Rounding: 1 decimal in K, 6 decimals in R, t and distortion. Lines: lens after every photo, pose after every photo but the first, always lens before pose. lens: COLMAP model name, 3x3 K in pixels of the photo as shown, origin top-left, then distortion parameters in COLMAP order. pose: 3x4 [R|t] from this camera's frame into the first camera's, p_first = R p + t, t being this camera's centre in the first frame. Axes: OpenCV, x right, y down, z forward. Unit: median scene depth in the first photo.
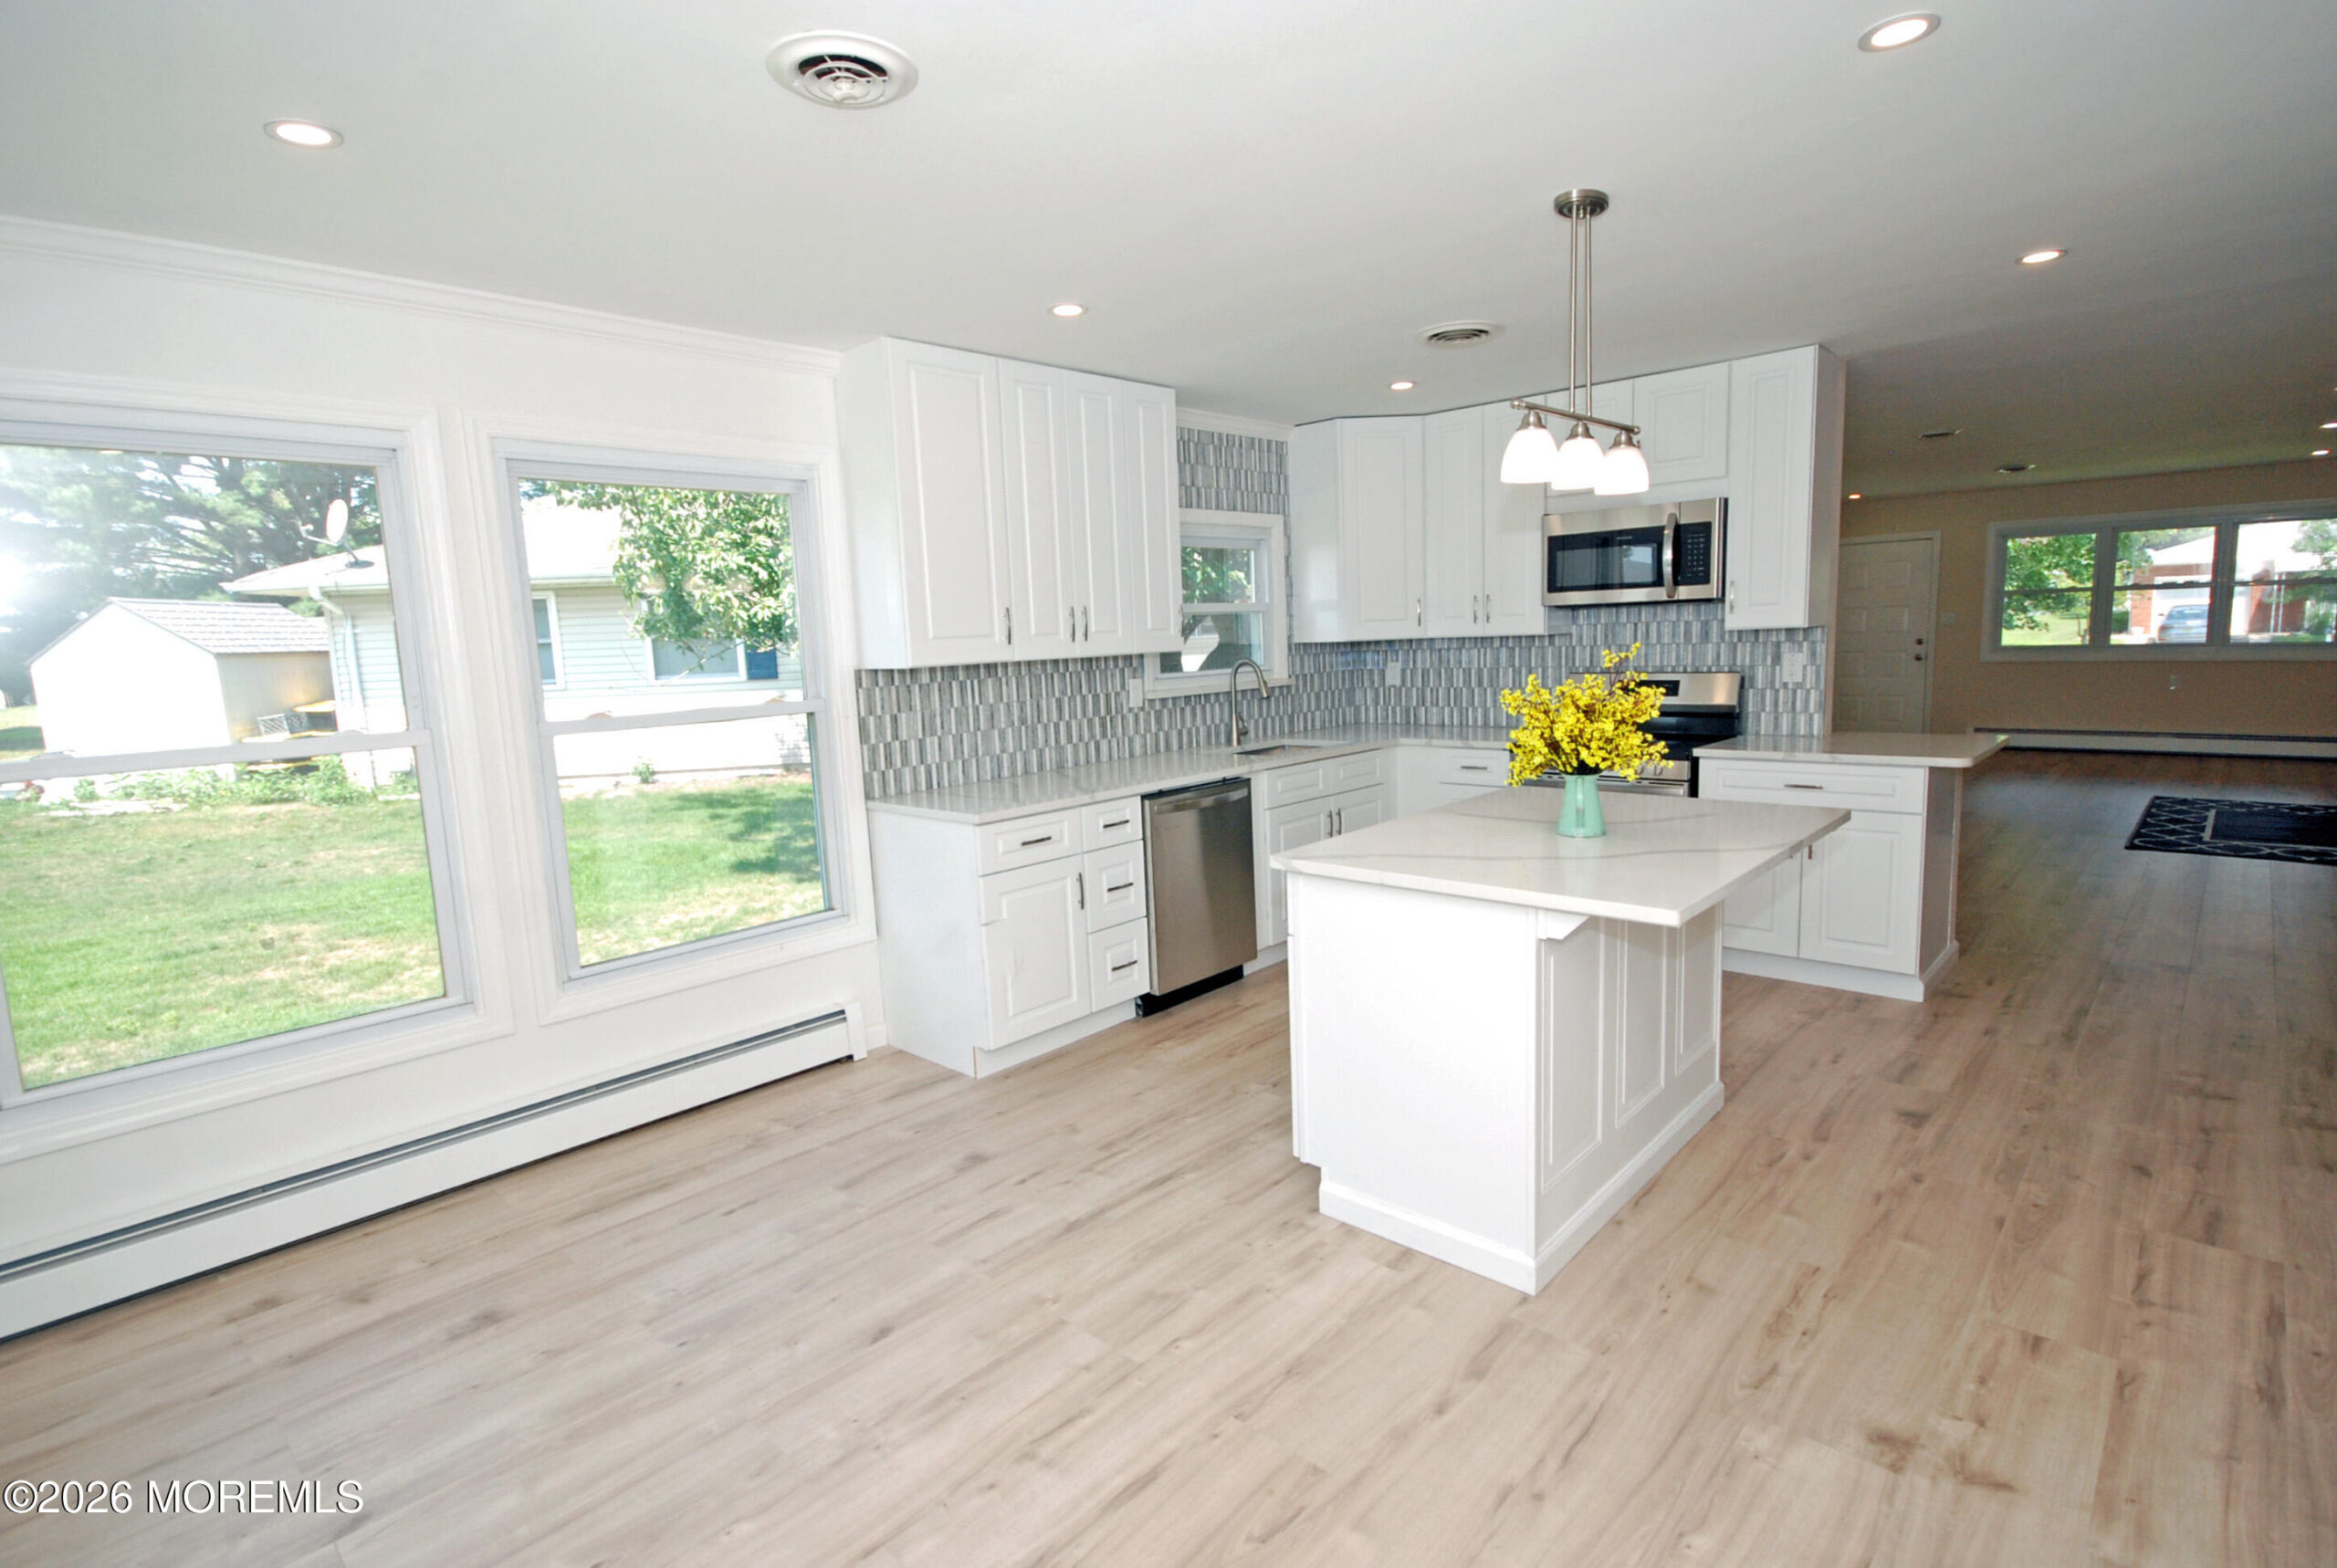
lens RADIAL K [[1133.6, 0, 1190.7], [0, 1133.6, 775.1], [0, 0, 1]] dist [0.001826, 0.000275]
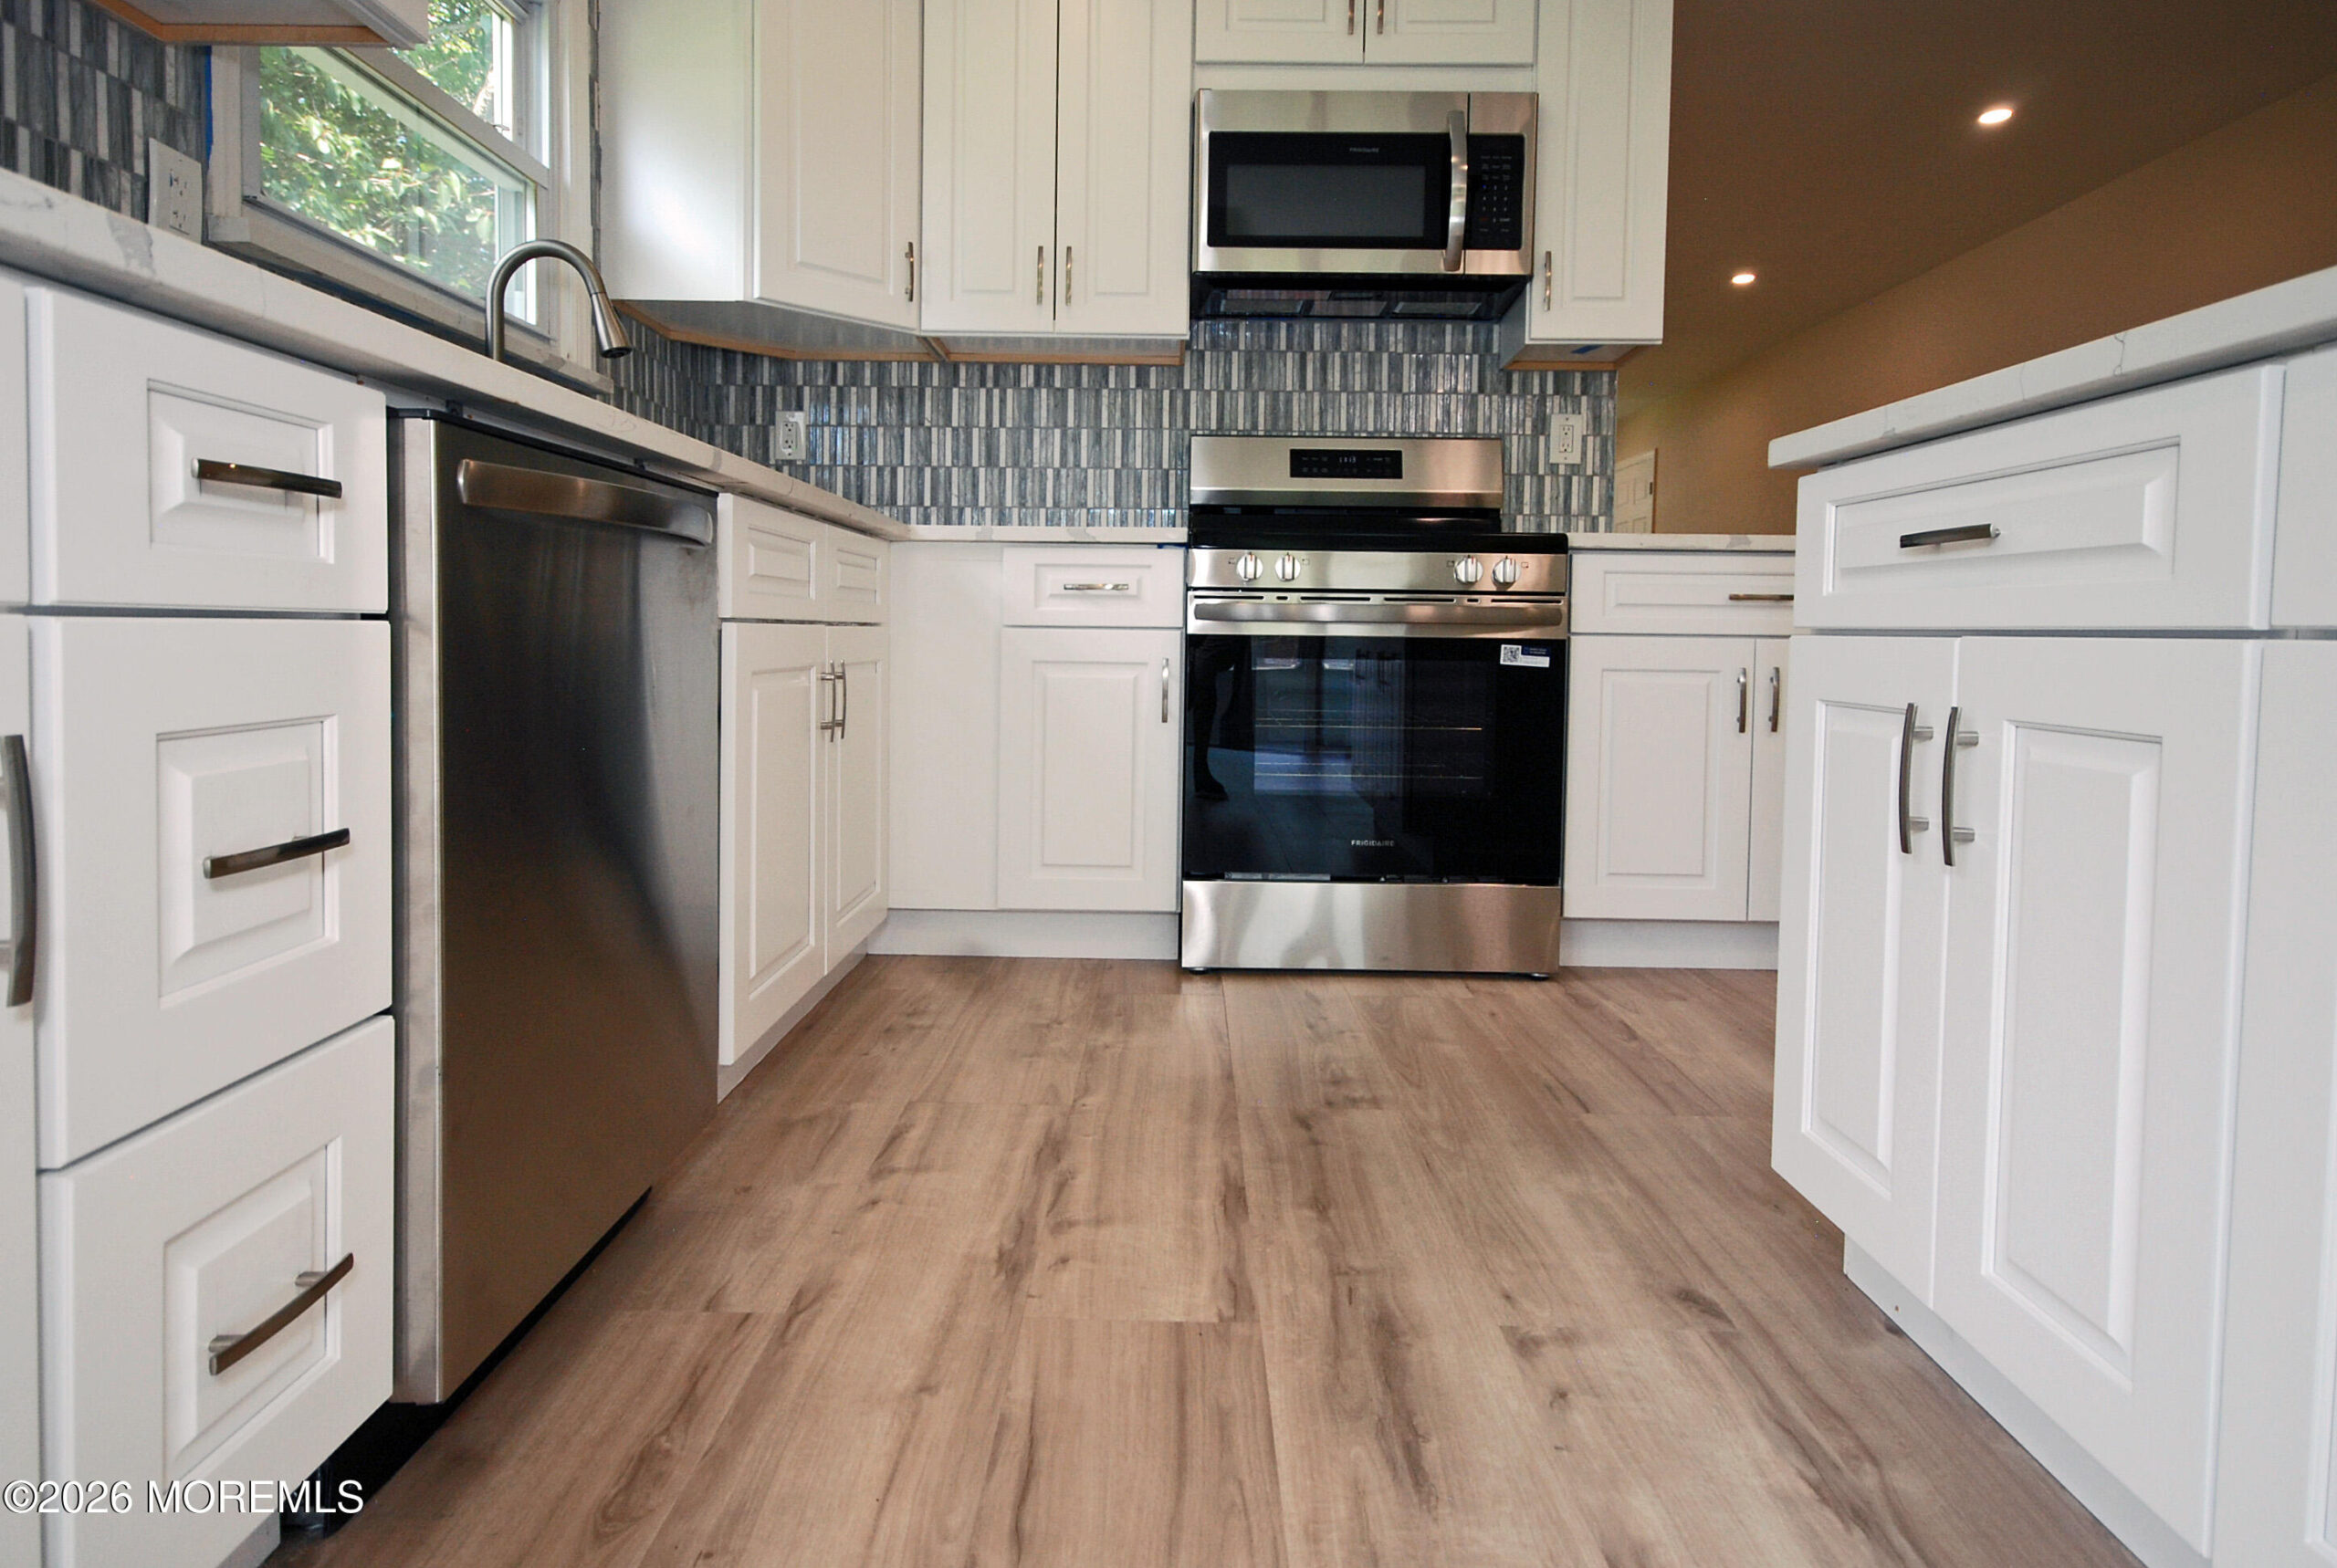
lens RADIAL K [[1308.4, 0, 1169.9], [0, 1308.4, 677.0], [0, 0, 1]] dist [0.002406, 0.000297]
pose [[0.743251, 0.026273, 0.668497, -0.081472], [0.041118, 0.995546, -0.084842, 0.080019], [-0.667748, 0.090546, 0.738860, 0.645275]]
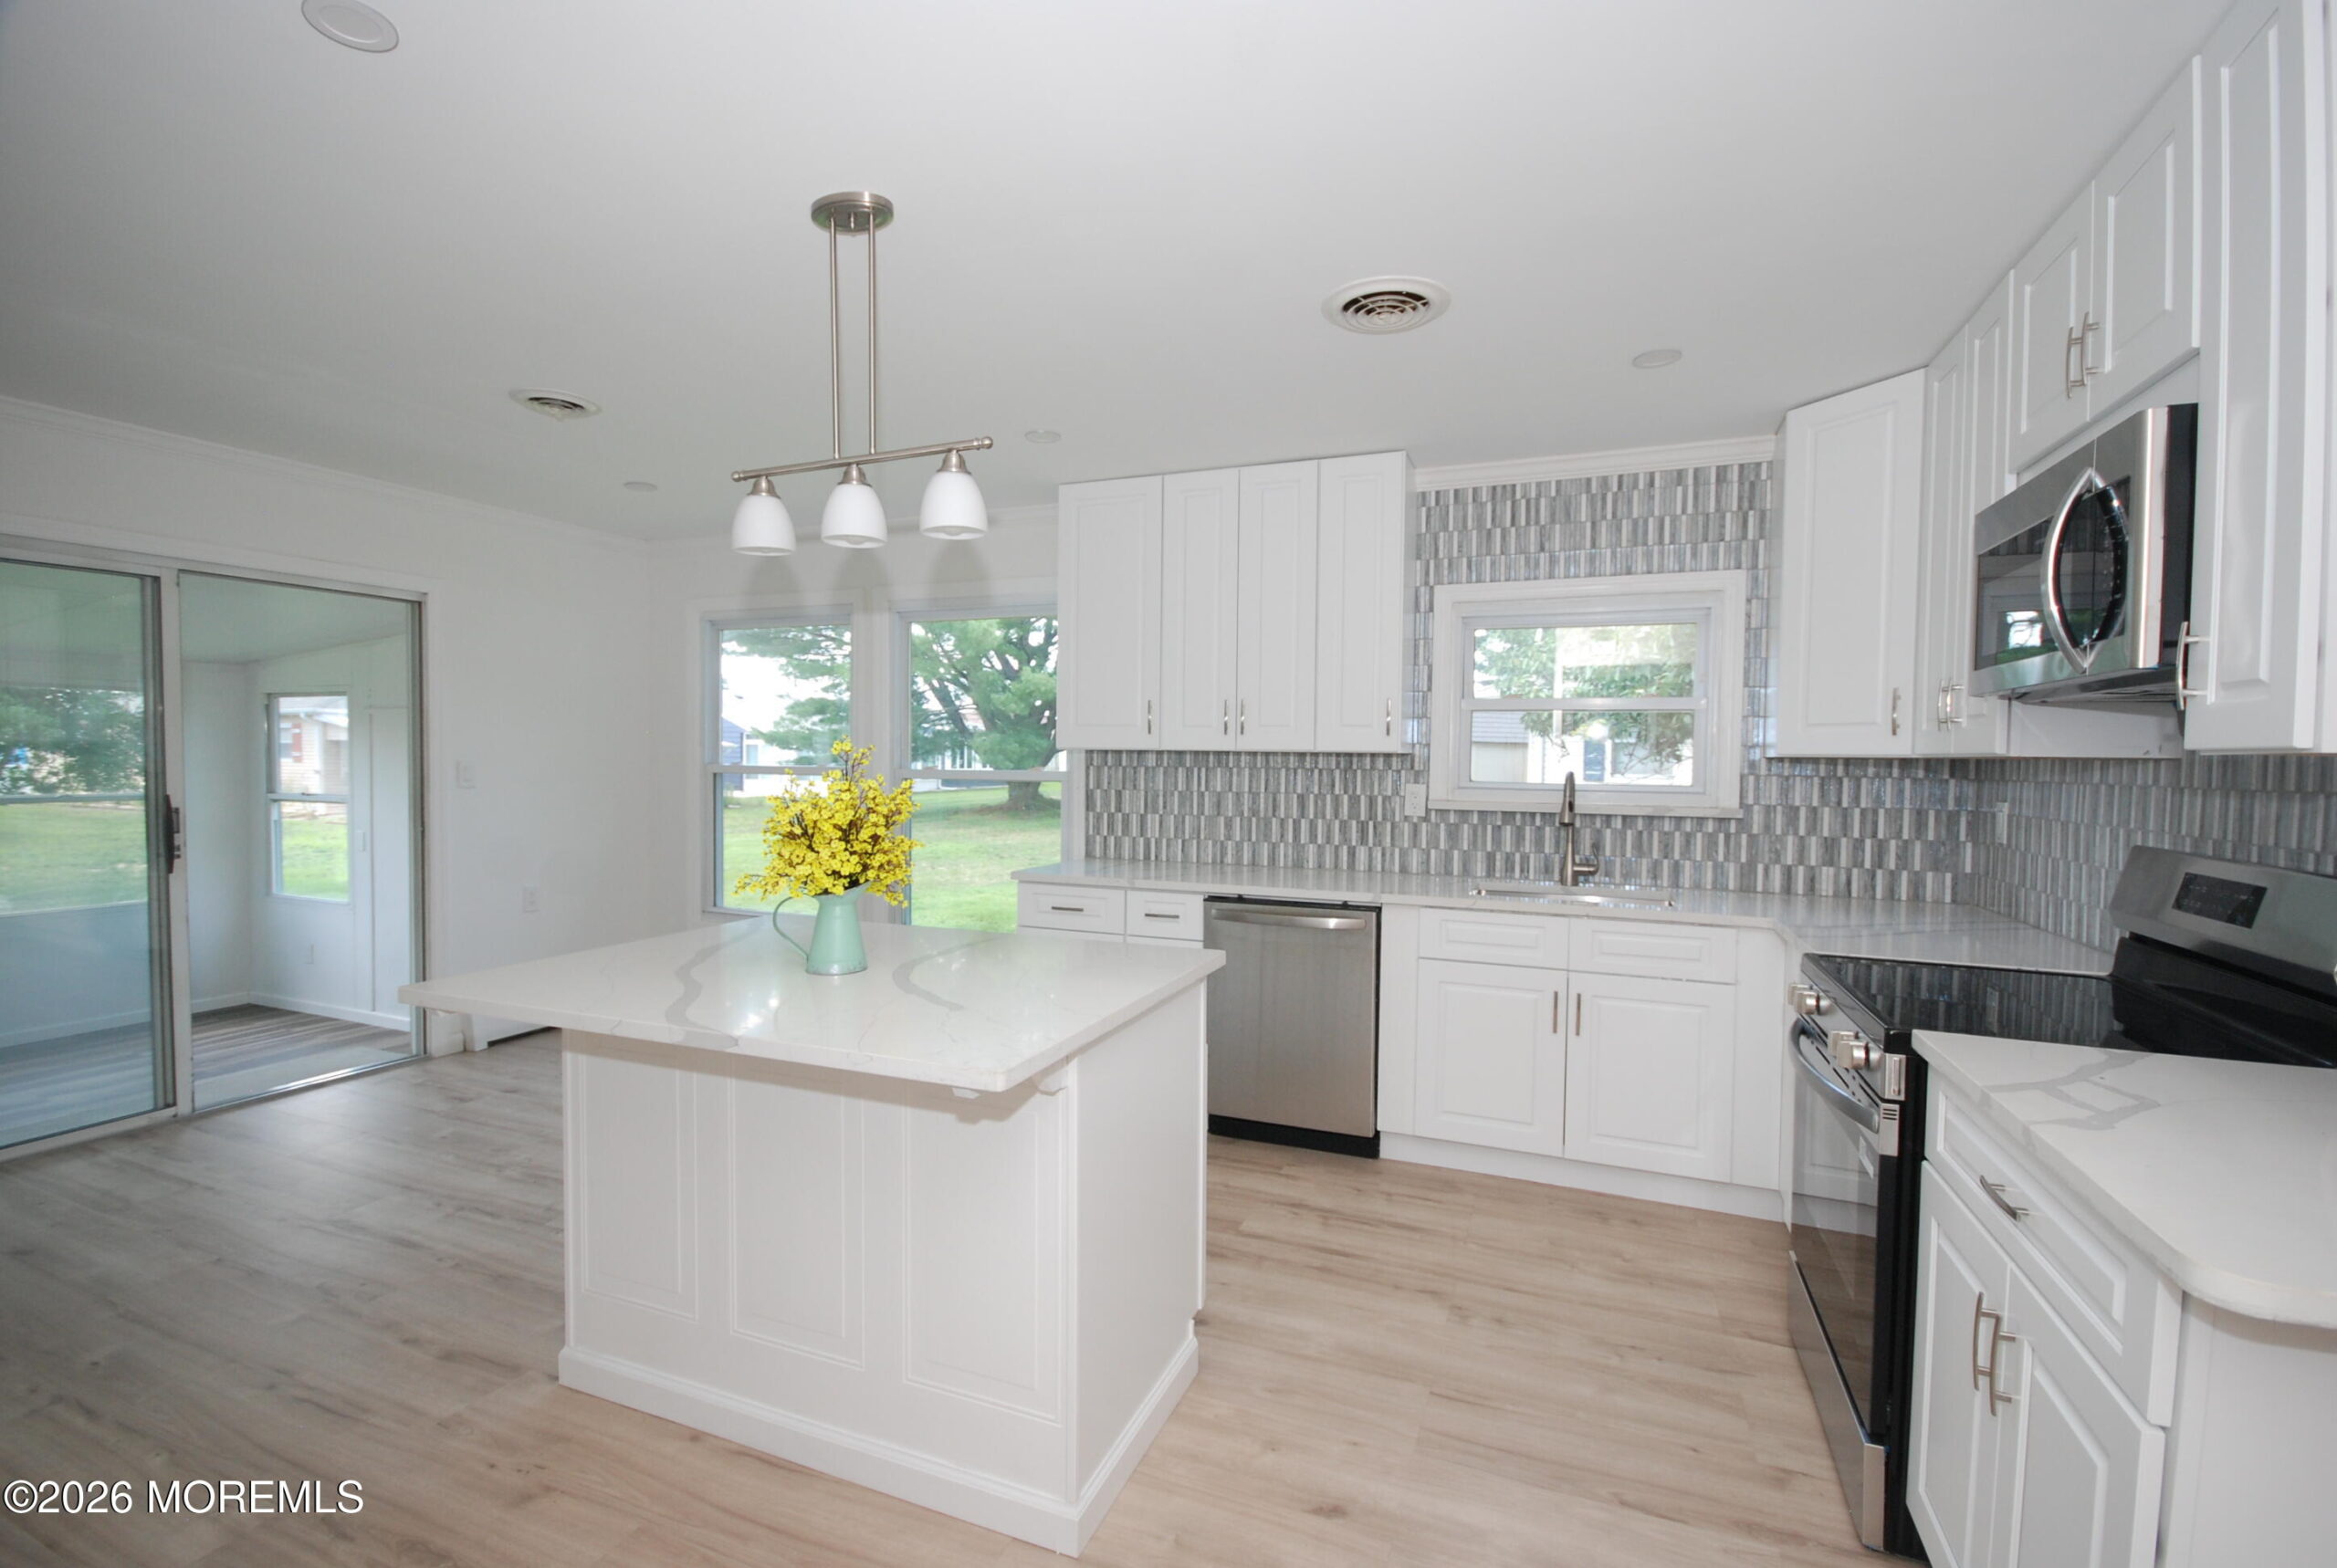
lens RADIAL K [[1043.5, 0, 1168.5], [0, 1043.5, 784.0], [0, 0, 1]] dist [-0.012005, -0.000280]
pose [[0.348586, 0.070305, -0.934636, 0.655426], [-0.145256, 0.989187, 0.020233, -0.076070], [0.925953, 0.128708, 0.355029, 0.561213]]
